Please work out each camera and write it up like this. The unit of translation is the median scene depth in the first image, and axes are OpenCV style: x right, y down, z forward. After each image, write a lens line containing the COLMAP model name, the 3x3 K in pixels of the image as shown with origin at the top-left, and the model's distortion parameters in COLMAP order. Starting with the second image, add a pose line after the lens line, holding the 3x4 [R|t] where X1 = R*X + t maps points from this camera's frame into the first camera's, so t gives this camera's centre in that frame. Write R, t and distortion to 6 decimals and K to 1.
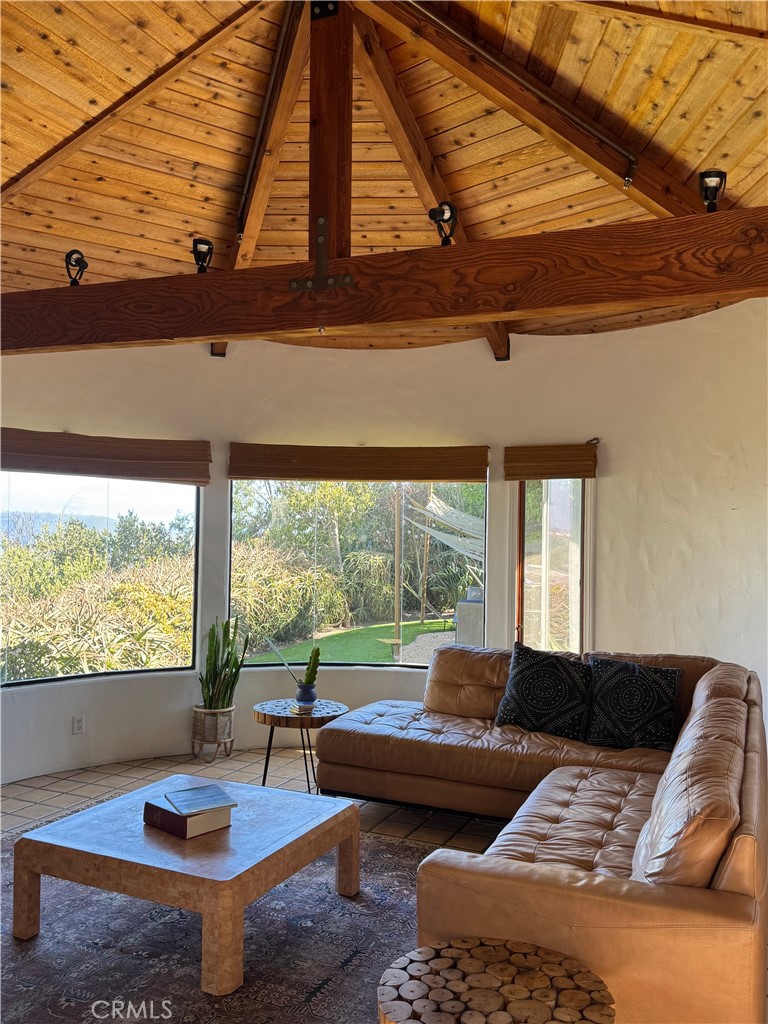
lens RADIAL K [[917.6, 0, 384.0], [0, 917.6, 512.0], [0, 0, 1]] dist [0.193535, -0.379316]
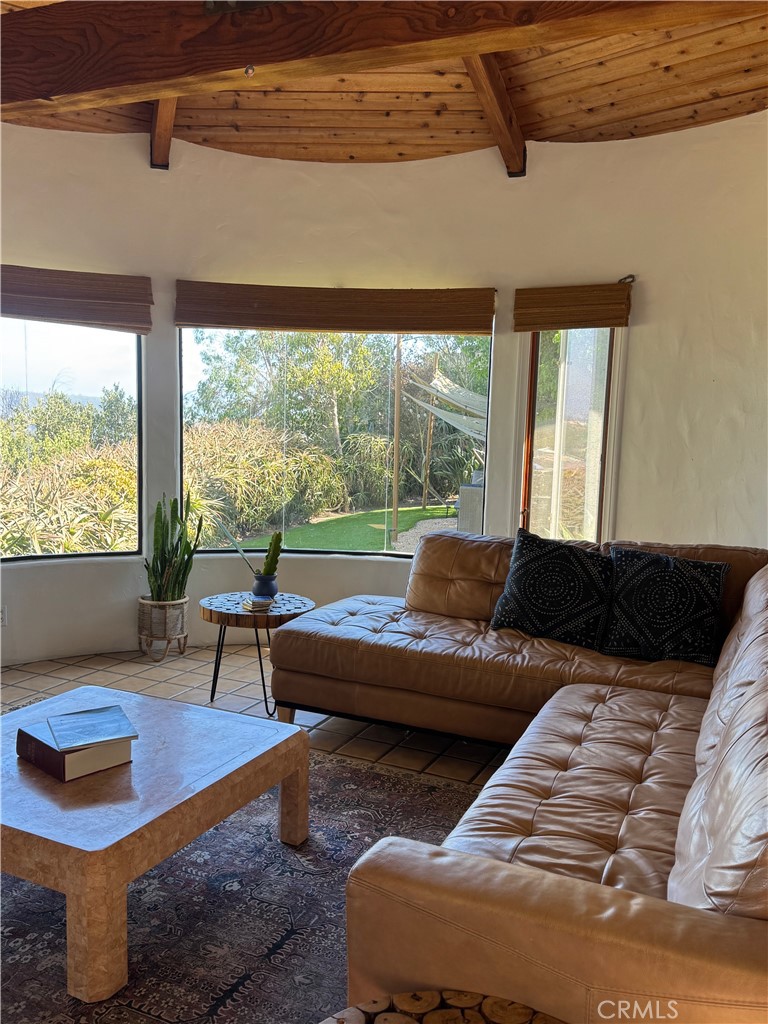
lens RADIAL K [[917.6, 0, 384.0], [0, 917.6, 512.0], [0, 0, 1]] dist [0.193535, -0.379316]
pose [[0.999857, 0.013969, -0.009503, 0.034269], [-0.012703, 0.992415, 0.122272, 0.032044], [0.011139, -0.122133, 0.992451, 0.218182]]
